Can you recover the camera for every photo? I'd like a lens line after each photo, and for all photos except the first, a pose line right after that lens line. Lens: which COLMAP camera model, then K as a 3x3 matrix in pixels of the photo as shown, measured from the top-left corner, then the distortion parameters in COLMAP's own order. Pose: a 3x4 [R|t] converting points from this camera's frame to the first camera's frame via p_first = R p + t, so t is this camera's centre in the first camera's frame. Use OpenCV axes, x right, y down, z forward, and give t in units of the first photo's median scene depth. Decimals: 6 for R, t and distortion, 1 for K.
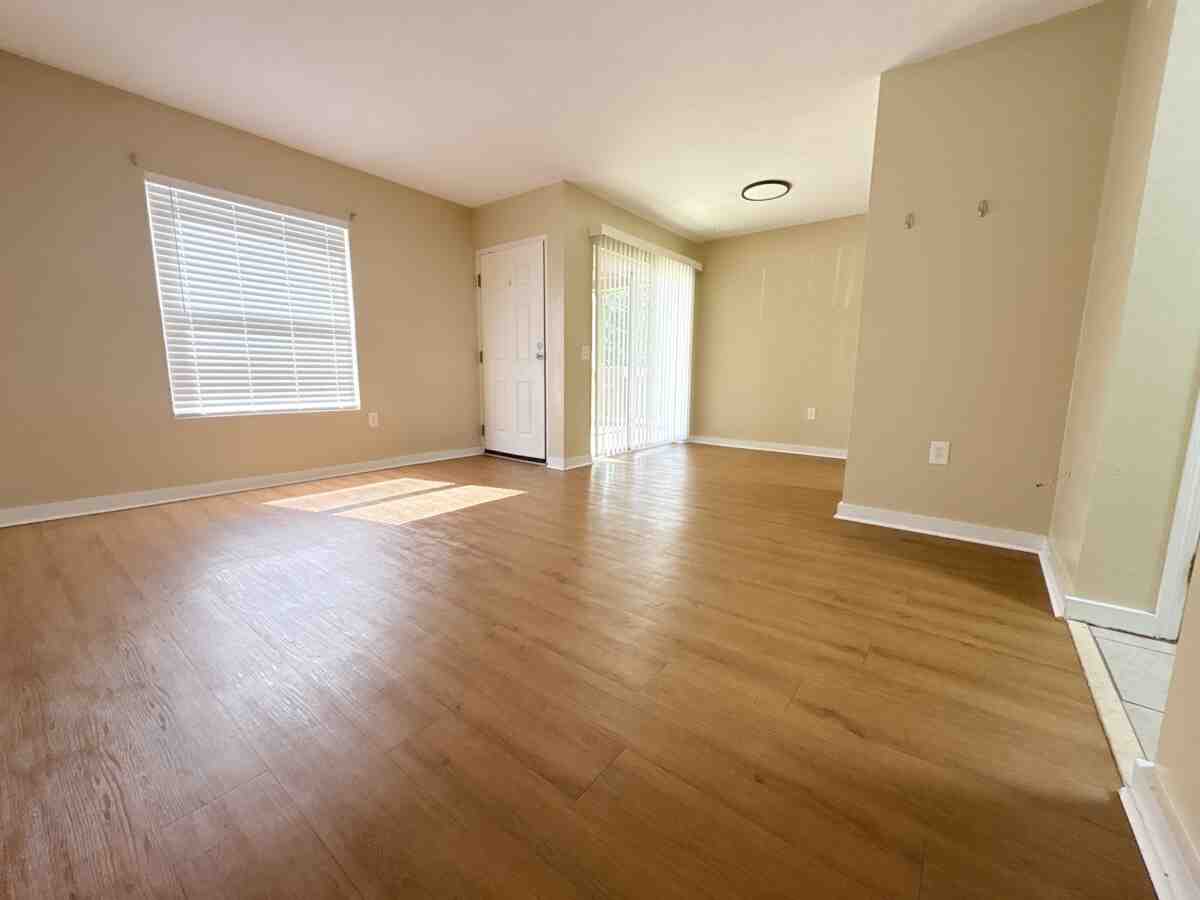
lens RADIAL K [[478.4, 0, 603.3], [0, 478.4, 449.8], [0, 0, 1]] dist [-0.000395, 0.000131]
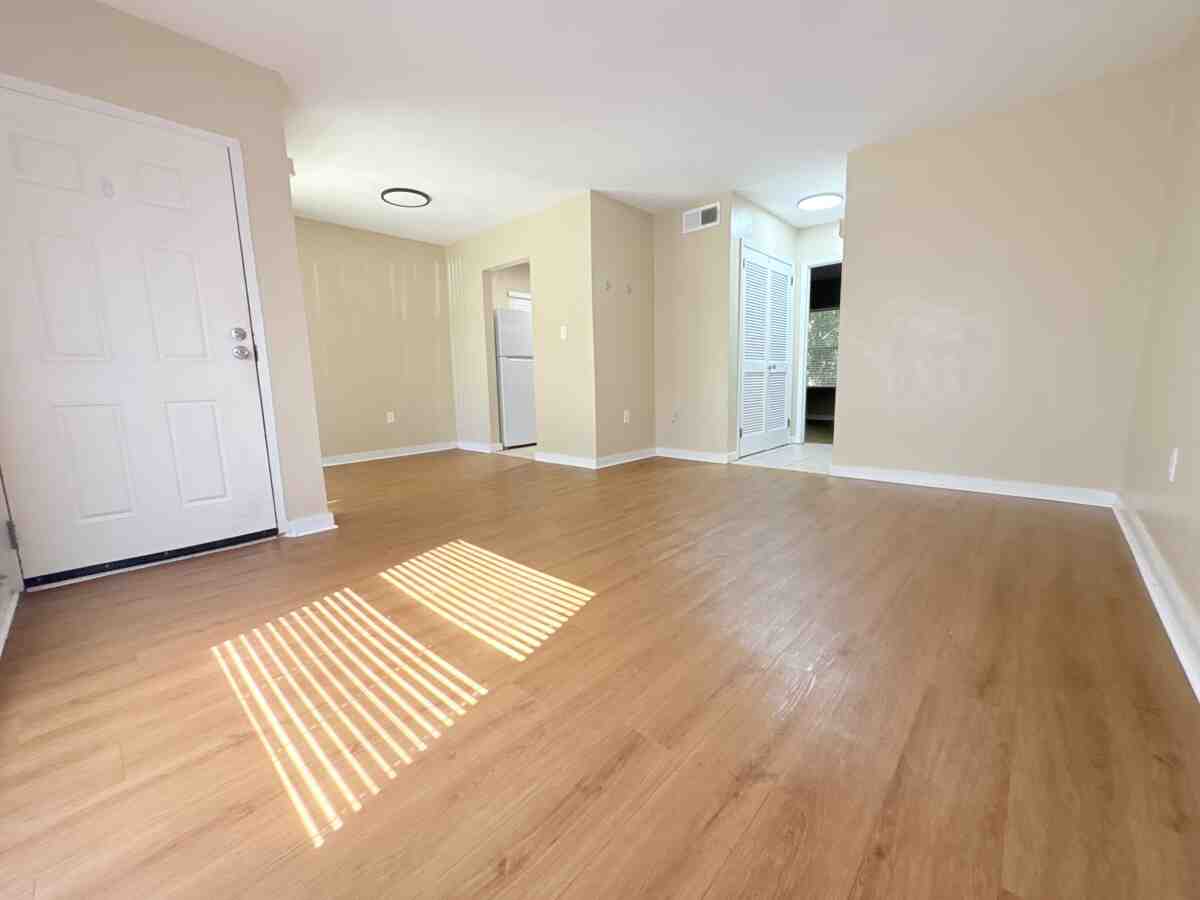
lens RADIAL K [[478.4, 0, 603.6], [0, 478.4, 448.9], [0, 0, 1]] dist [-0.000395, 0.000131]
pose [[0.074948, -0.157715, 0.984636, -0.673982], [0.177494, 0.973756, 0.142462, -0.089992], [-0.981264, 0.164090, 0.100975, 0.542519]]
